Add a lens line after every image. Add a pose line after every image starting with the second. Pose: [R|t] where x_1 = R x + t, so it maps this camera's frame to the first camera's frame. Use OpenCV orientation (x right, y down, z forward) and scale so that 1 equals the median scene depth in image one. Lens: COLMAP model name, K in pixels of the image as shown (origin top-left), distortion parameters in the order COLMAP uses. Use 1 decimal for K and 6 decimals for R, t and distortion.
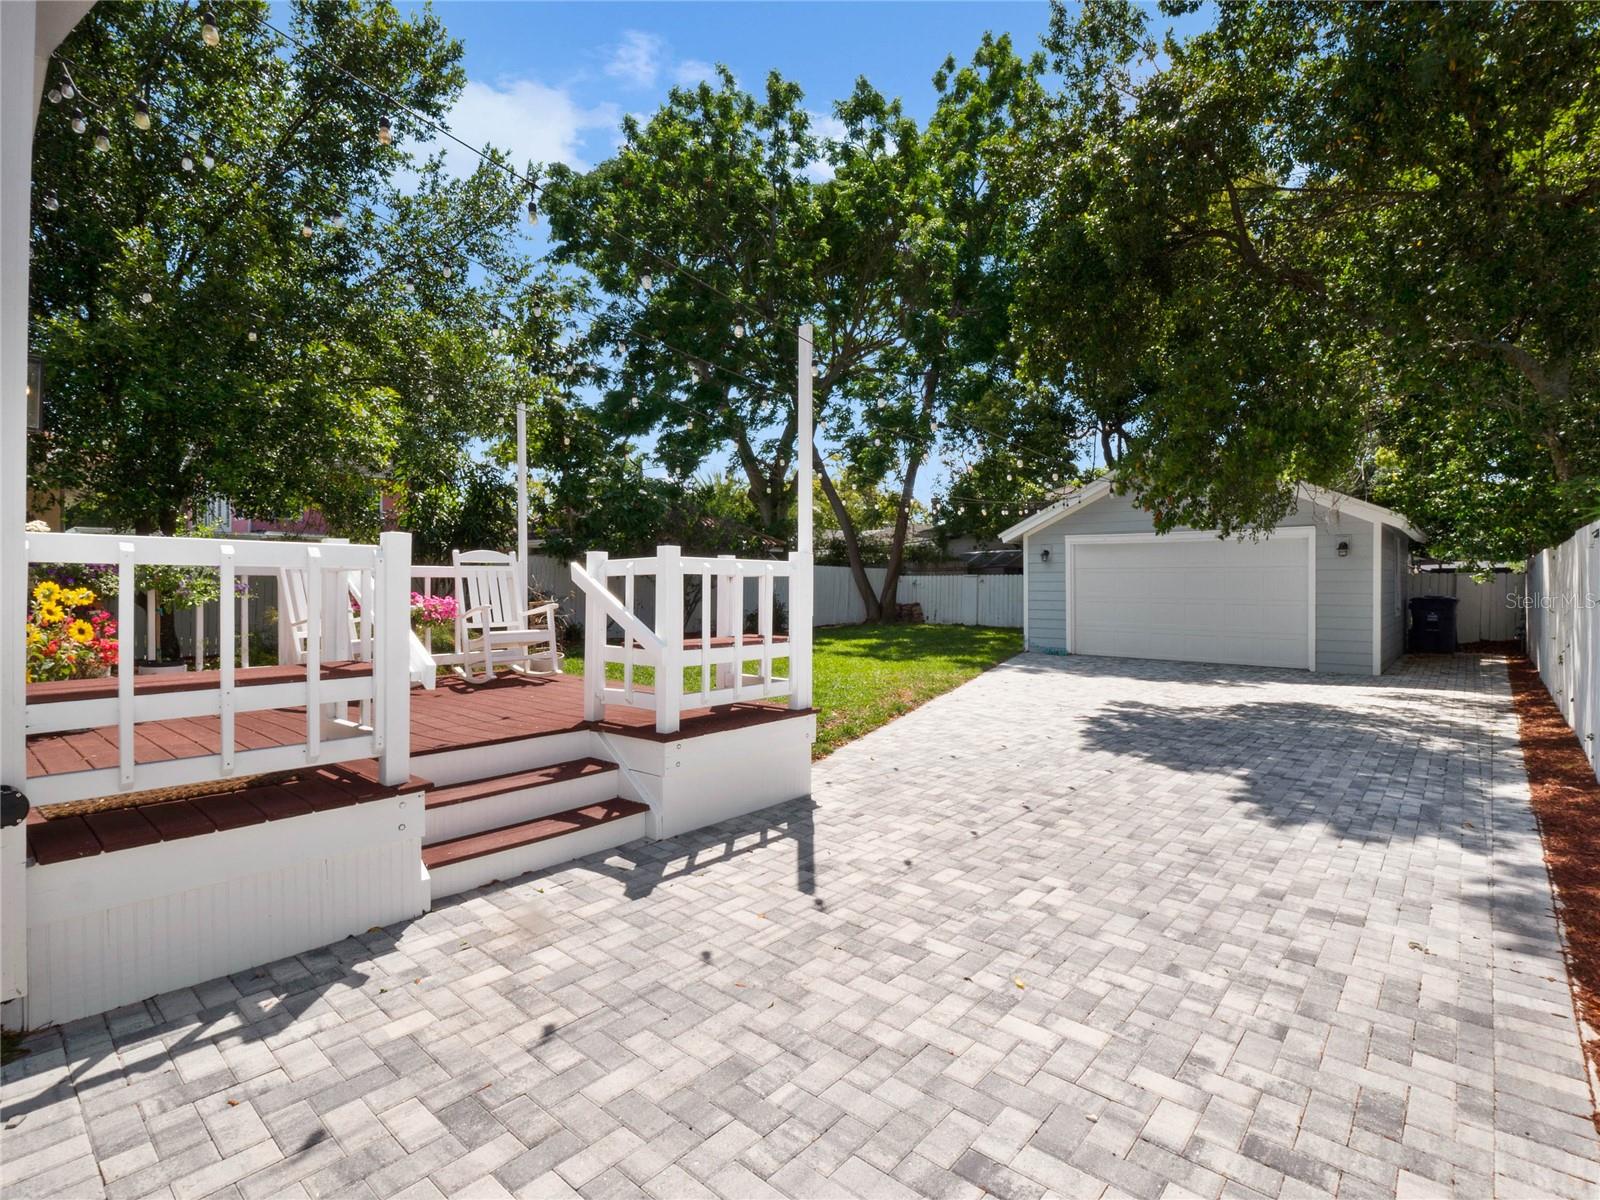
lens RADIAL K [[795.7, 0, 800.0], [0, 795.7, 600.0], [0, 0, 1]] dist [-0.014407, 0.000161]
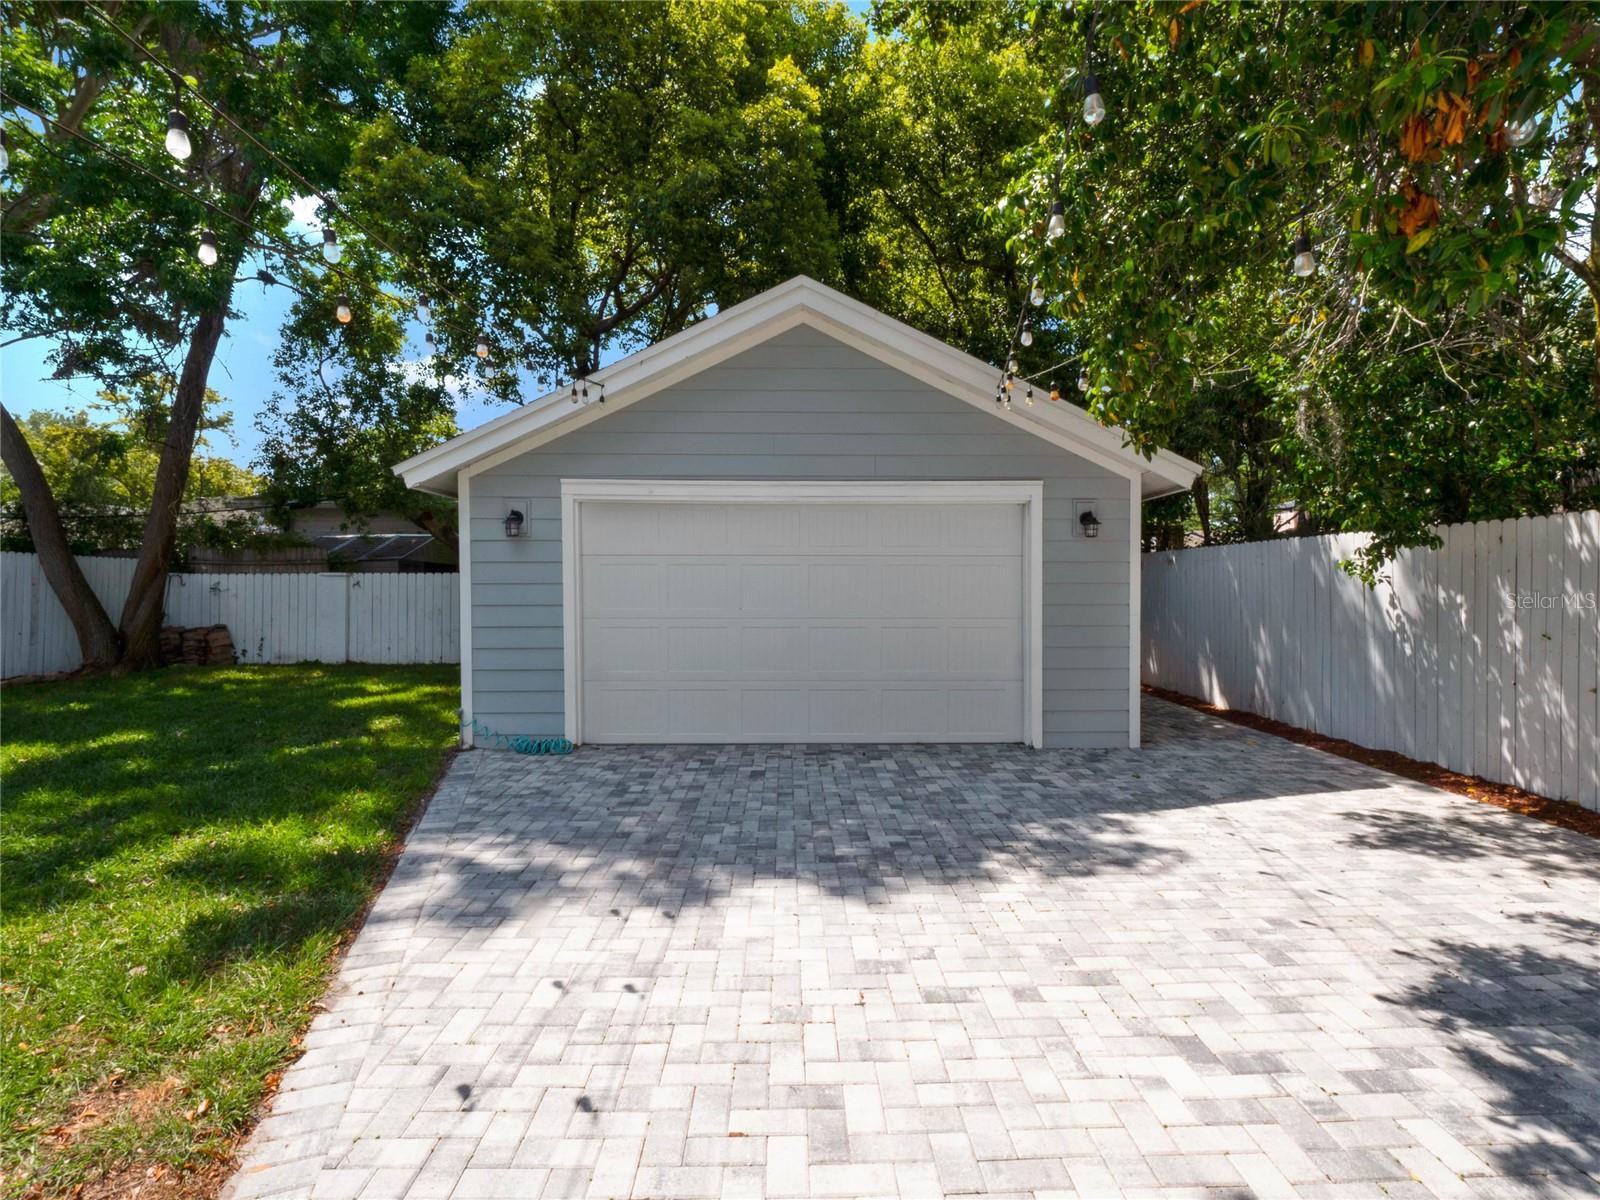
lens RADIAL K [[795.7, 0, 800.0], [0, 795.7, 600.0], [0, 0, 1]] dist [-0.014407, 0.000161]
pose [[0.743744, -0.013459, 0.668329, 0.137152], [0.016696, 0.999859, 0.001556, -0.012437], [-0.668256, 0.010001, 0.743864, 0.581927]]
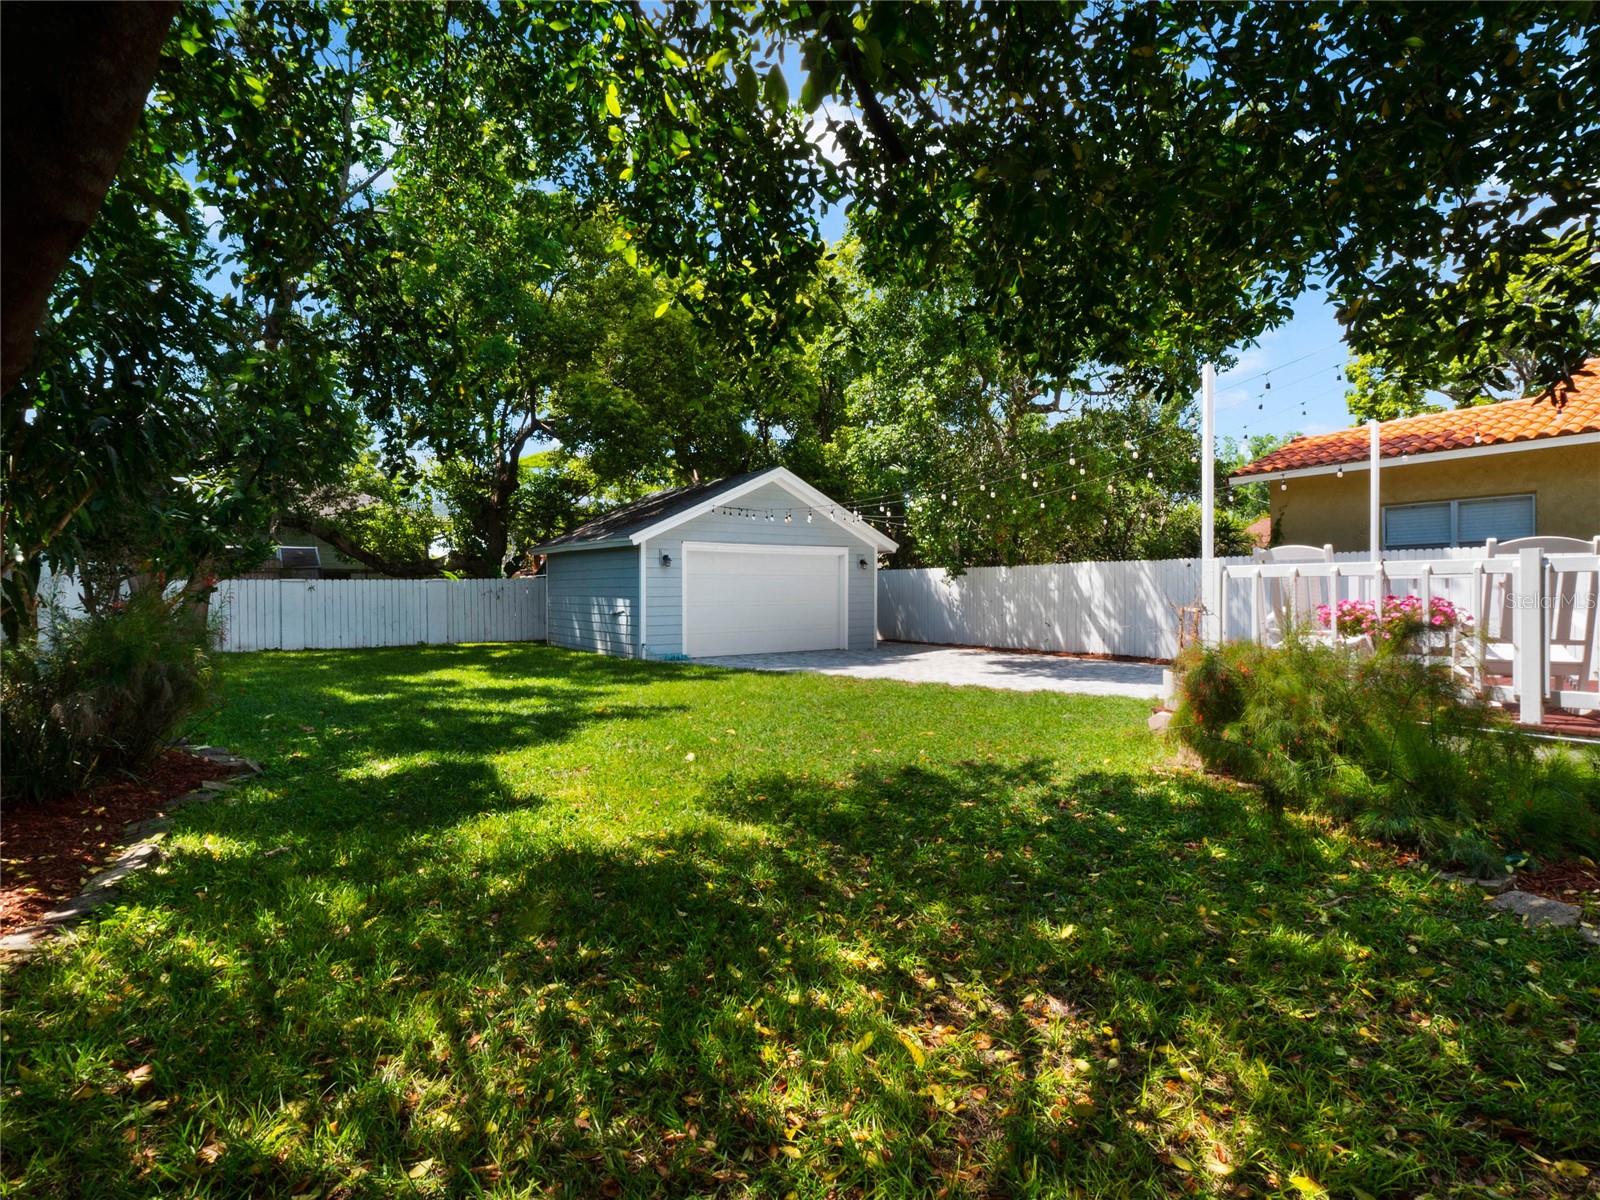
lens RADIAL K [[795.7, 0, 800.0], [0, 795.7, 600.0], [0, 0, 1]] dist [-0.014407, 0.000161]
pose [[0.271546, -0.012755, 0.962341, -0.621128], [0.026029, 0.999644, 0.005905, -0.006592], [-0.962073, 0.023445, 0.271781, 0.569913]]
